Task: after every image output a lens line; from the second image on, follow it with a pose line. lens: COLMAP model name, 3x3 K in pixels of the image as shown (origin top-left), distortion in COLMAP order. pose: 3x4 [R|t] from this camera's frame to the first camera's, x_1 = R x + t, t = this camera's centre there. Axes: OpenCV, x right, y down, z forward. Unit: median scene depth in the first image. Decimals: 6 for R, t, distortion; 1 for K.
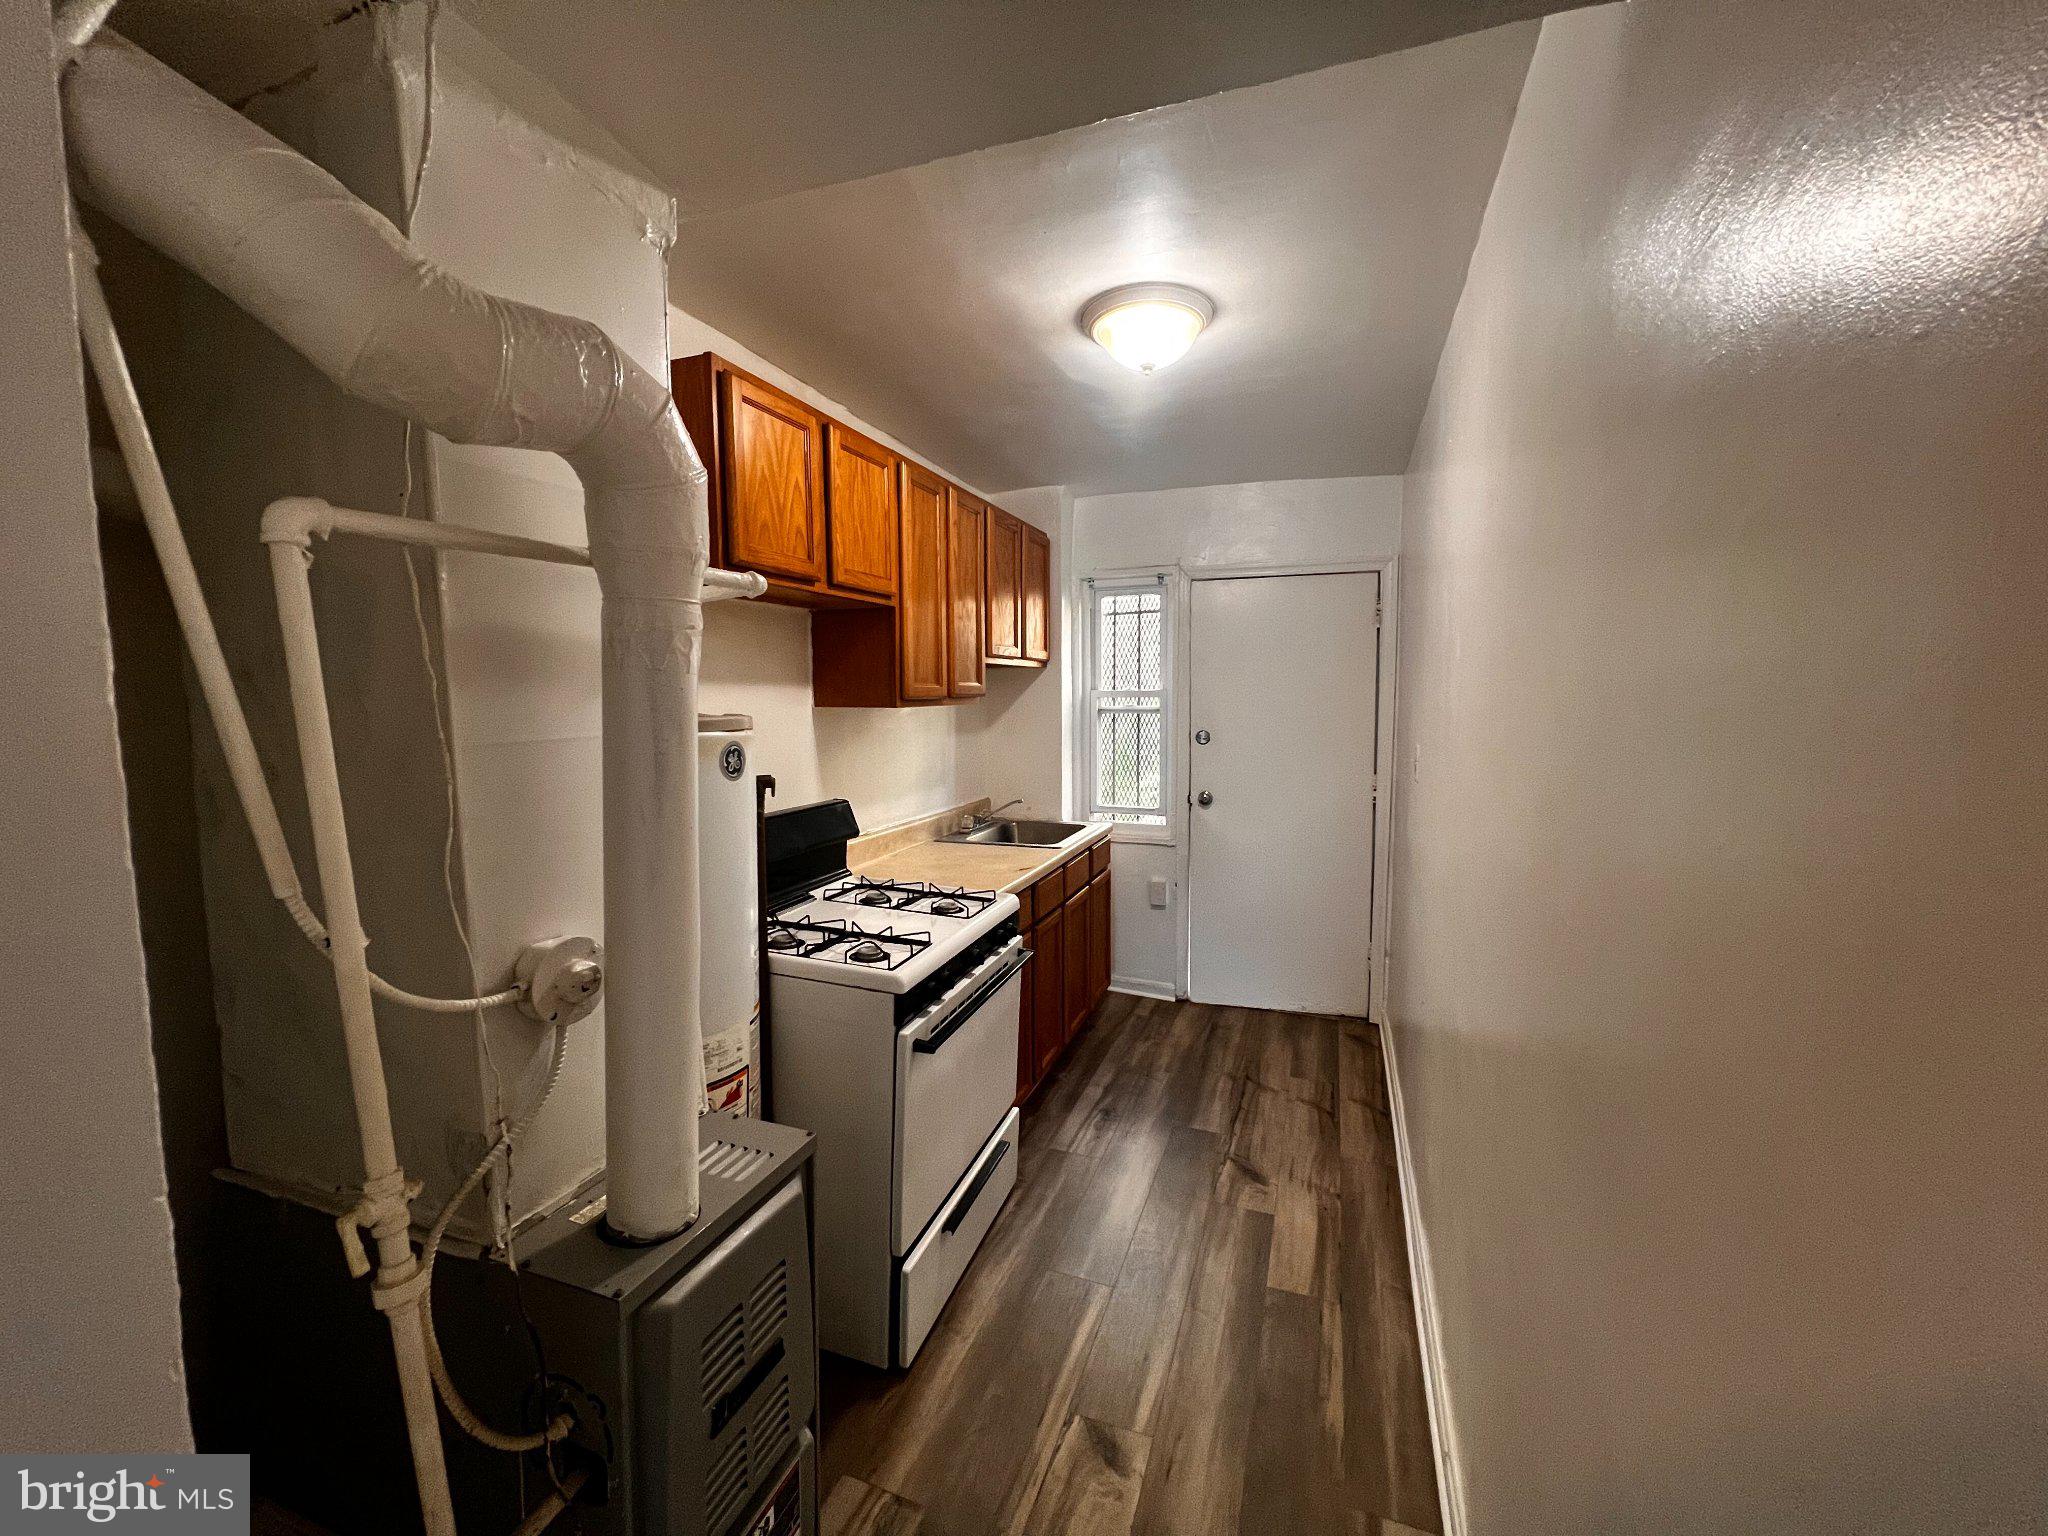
lens RADIAL K [[825.2, 0, 1017.9], [0, 825.2, 766.5], [0, 0, 1]] dist [0.003861, 0.000567]
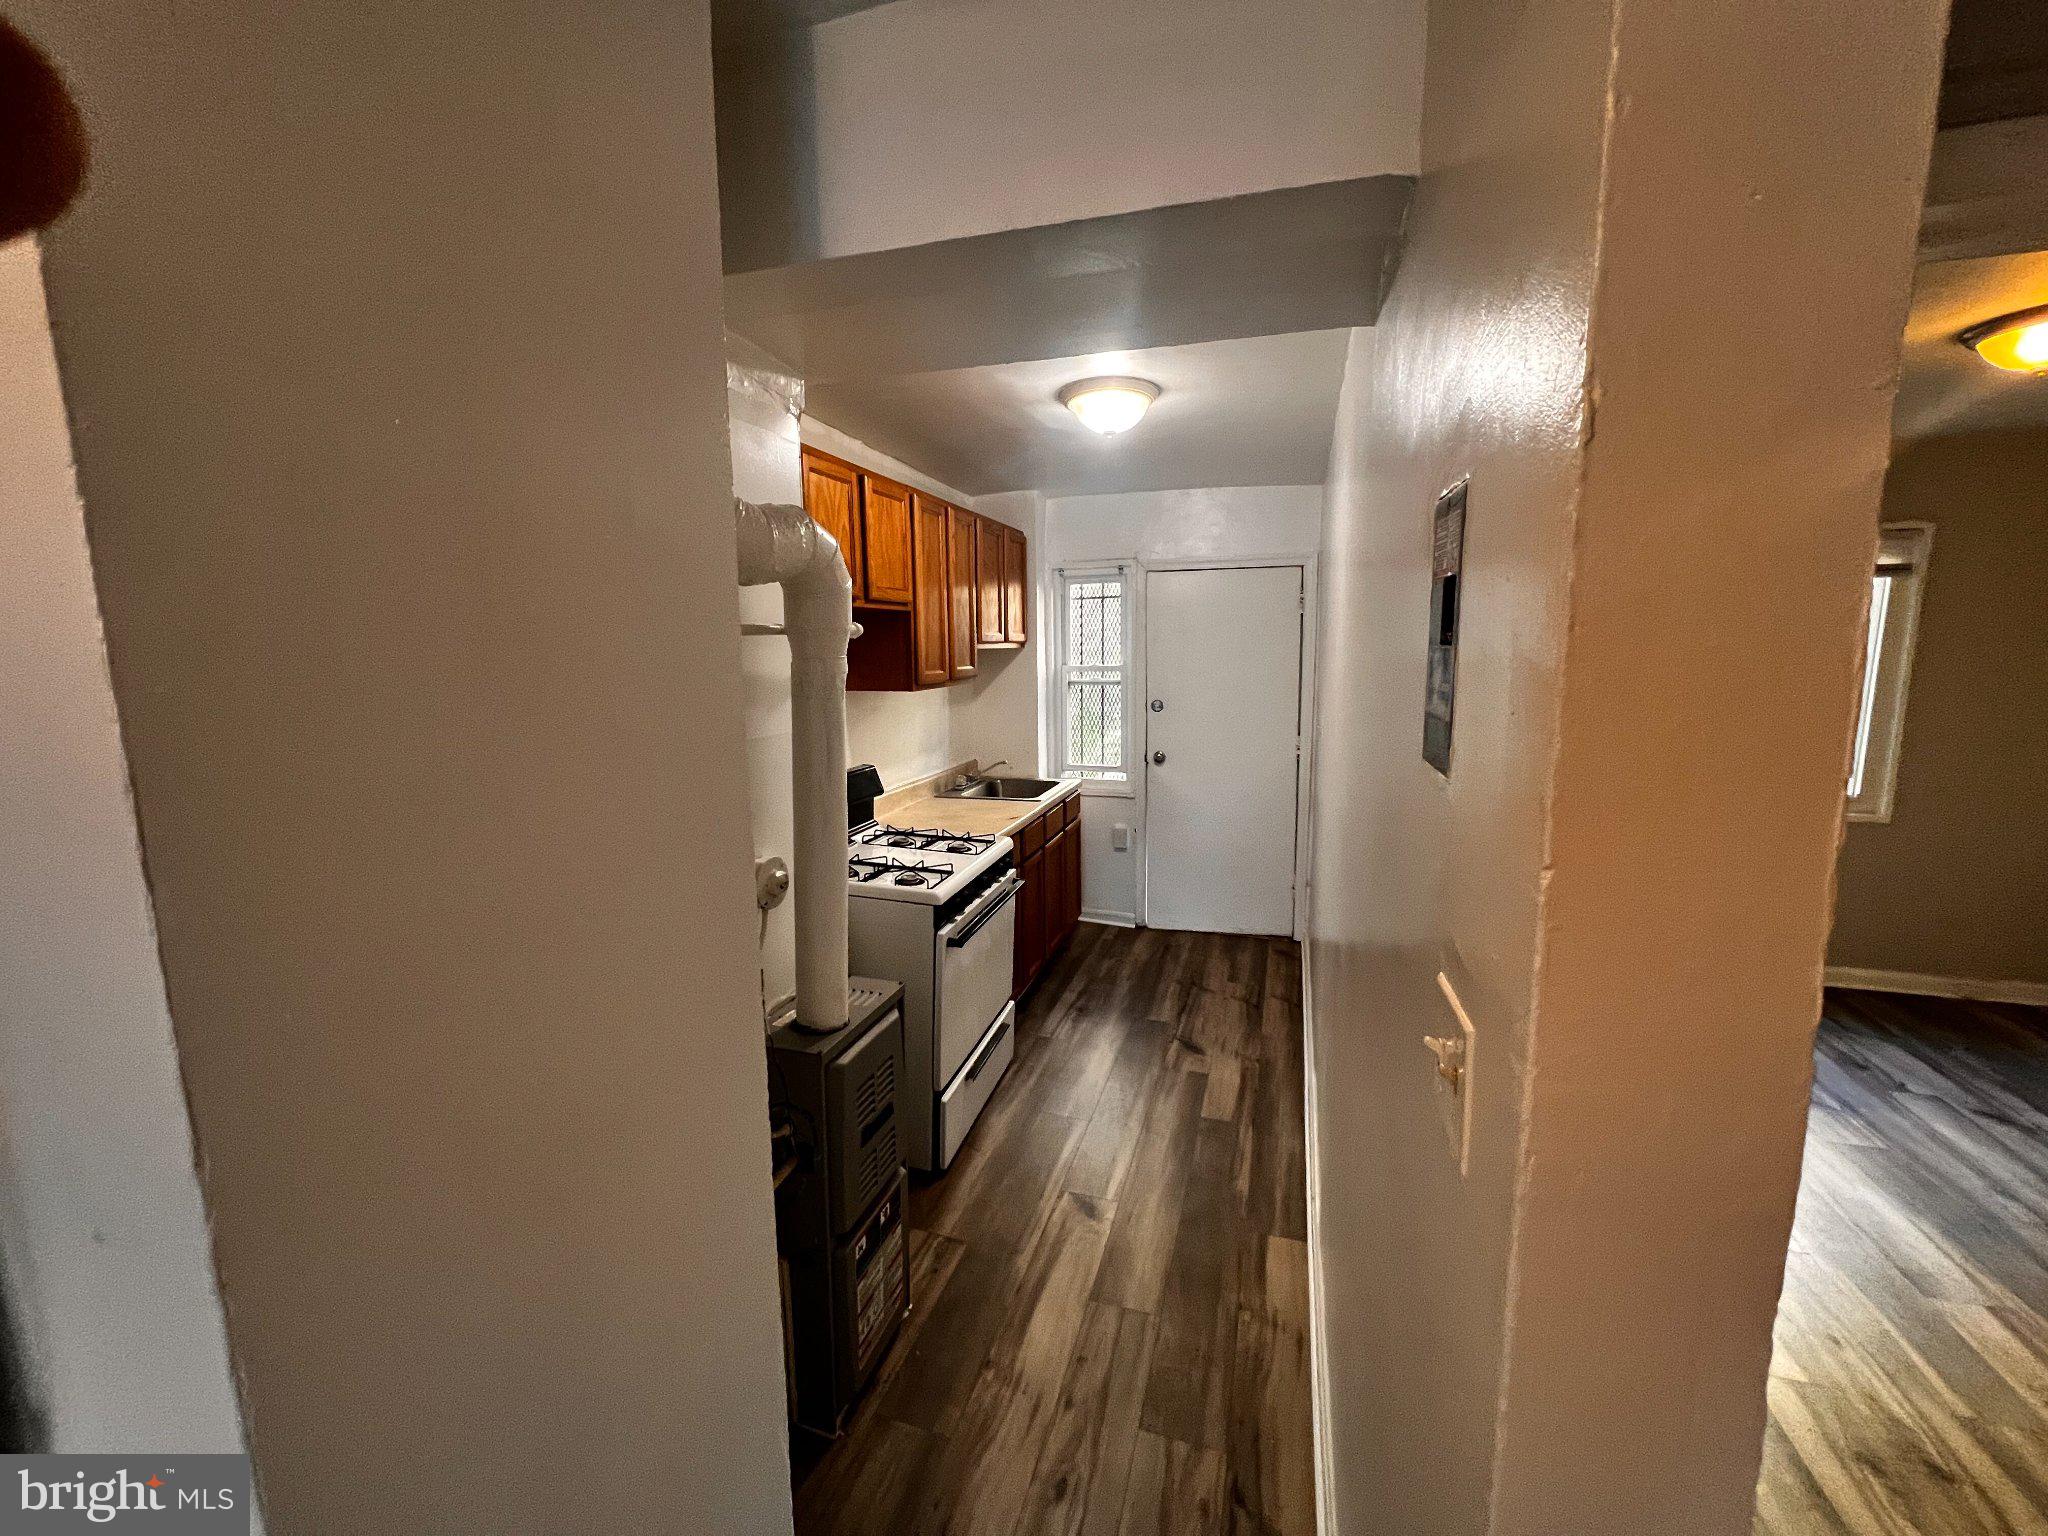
lens RADIAL K [[825.2, 0, 1023.8], [0, 825.2, 765.0], [0, 0, 1]] dist [0.003861, 0.000567]
pose [[0.998527, -0.014369, 0.052316, -0.049069], [0.011622, 0.998556, 0.052444, -0.024952], [-0.052994, -0.051759, 0.997253, -0.286289]]
